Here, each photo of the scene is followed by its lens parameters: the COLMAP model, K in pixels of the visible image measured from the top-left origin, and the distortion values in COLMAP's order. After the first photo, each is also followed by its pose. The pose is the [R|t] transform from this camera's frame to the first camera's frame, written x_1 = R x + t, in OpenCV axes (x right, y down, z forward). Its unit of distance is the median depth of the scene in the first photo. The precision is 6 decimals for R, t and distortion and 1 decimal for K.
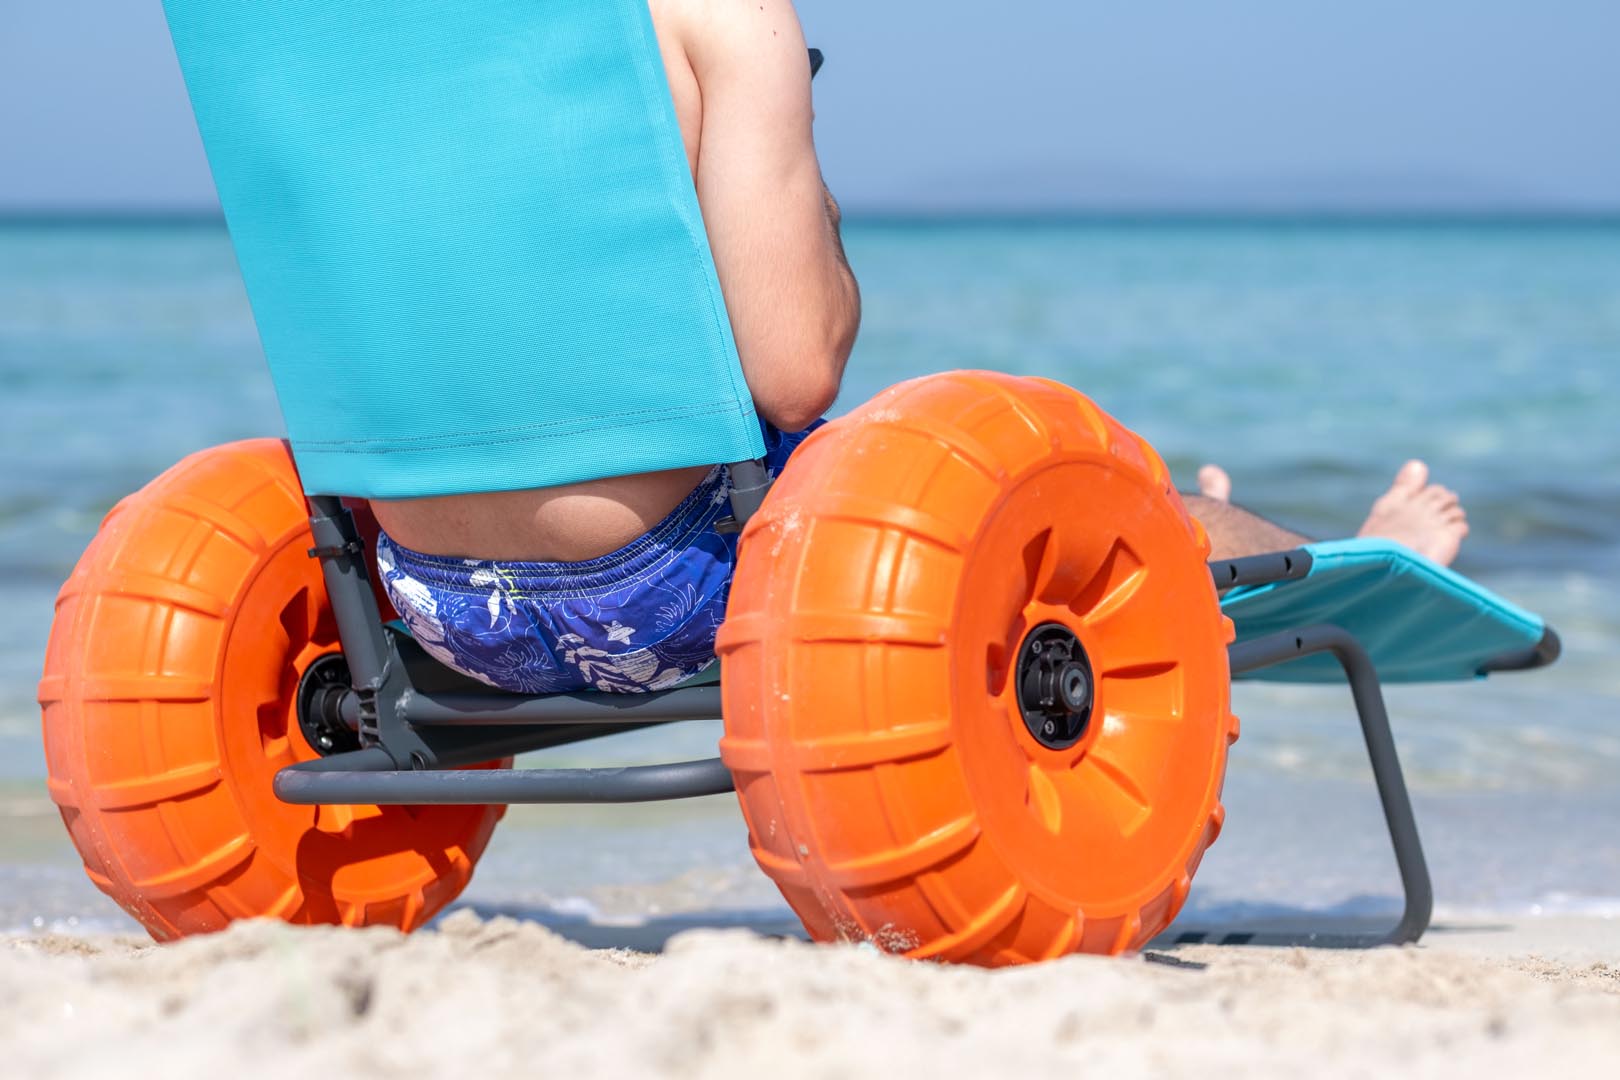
lens RADIAL K [[3598.7, 0, 814.8], [0, 3598.7, 544.6], [0, 0, 1]] dist [0.086247, 0.000000]
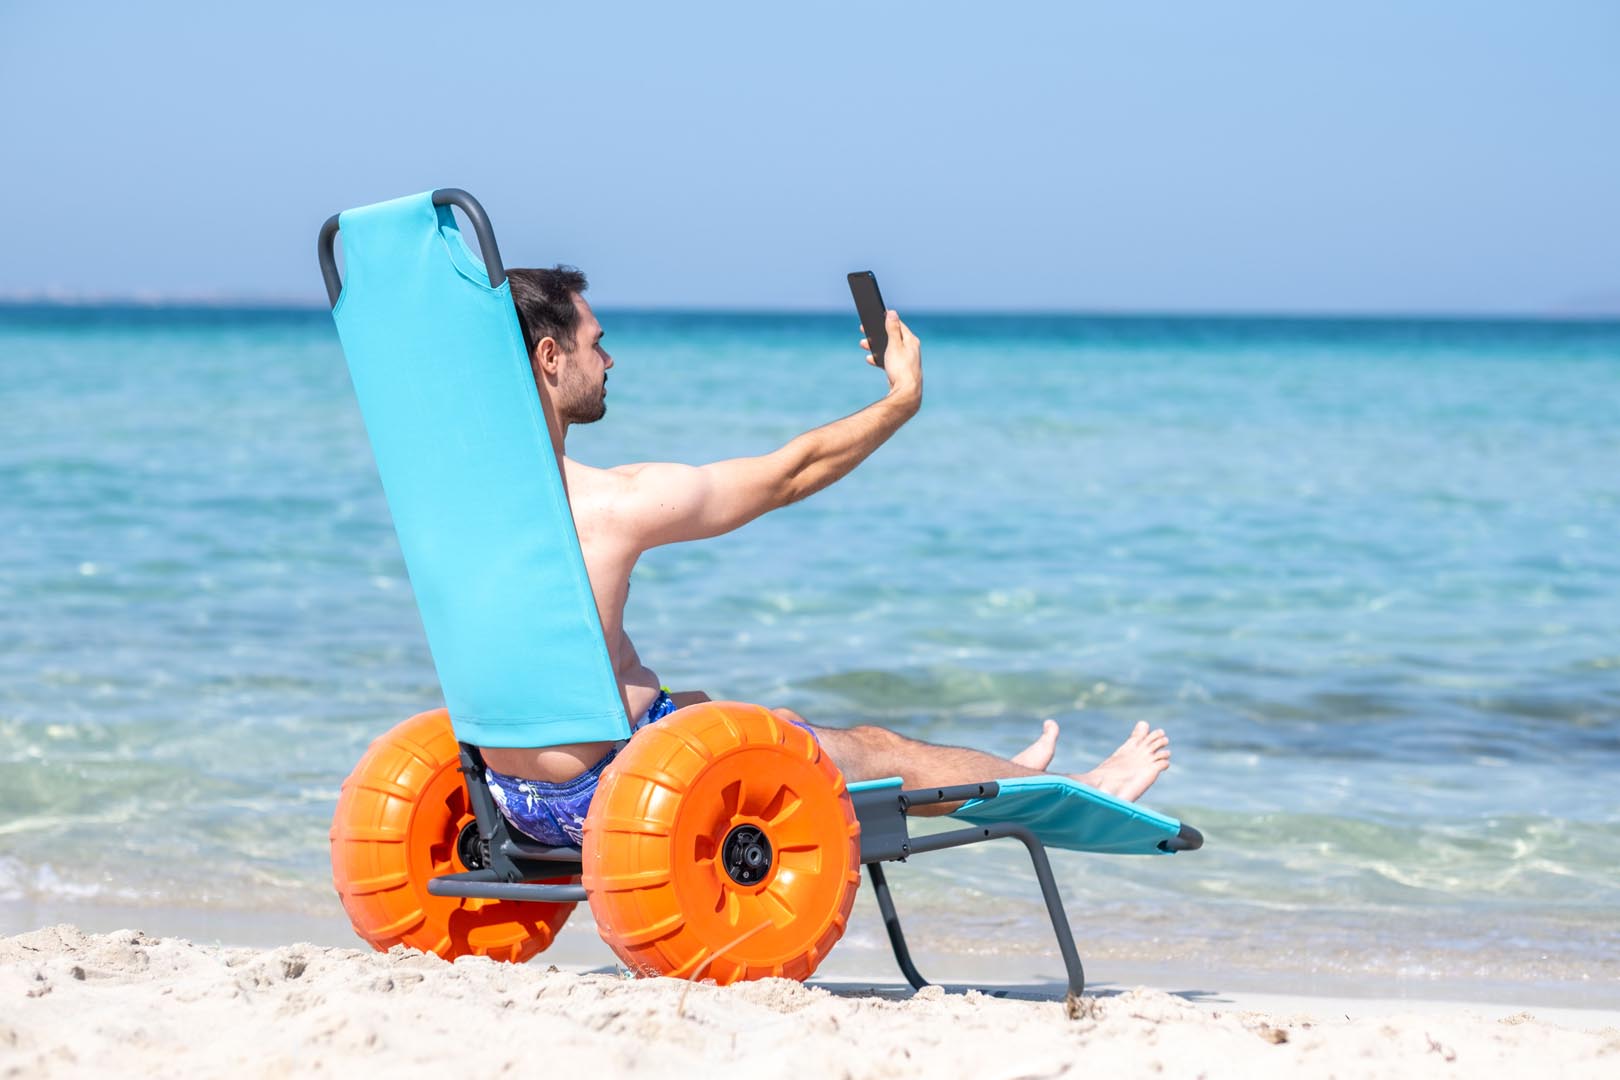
lens RADIAL K [[3598.7, 0, 809.8], [0, 3598.7, 537.8], [0, 0, 1]] dist [0.086247, 0.000000]
pose [[0.974166, 0.021915, -0.224766, 0.503195], [-0.028199, 0.999295, -0.024784, -0.083403], [0.224064, 0.030482, 0.974098, -0.917784]]
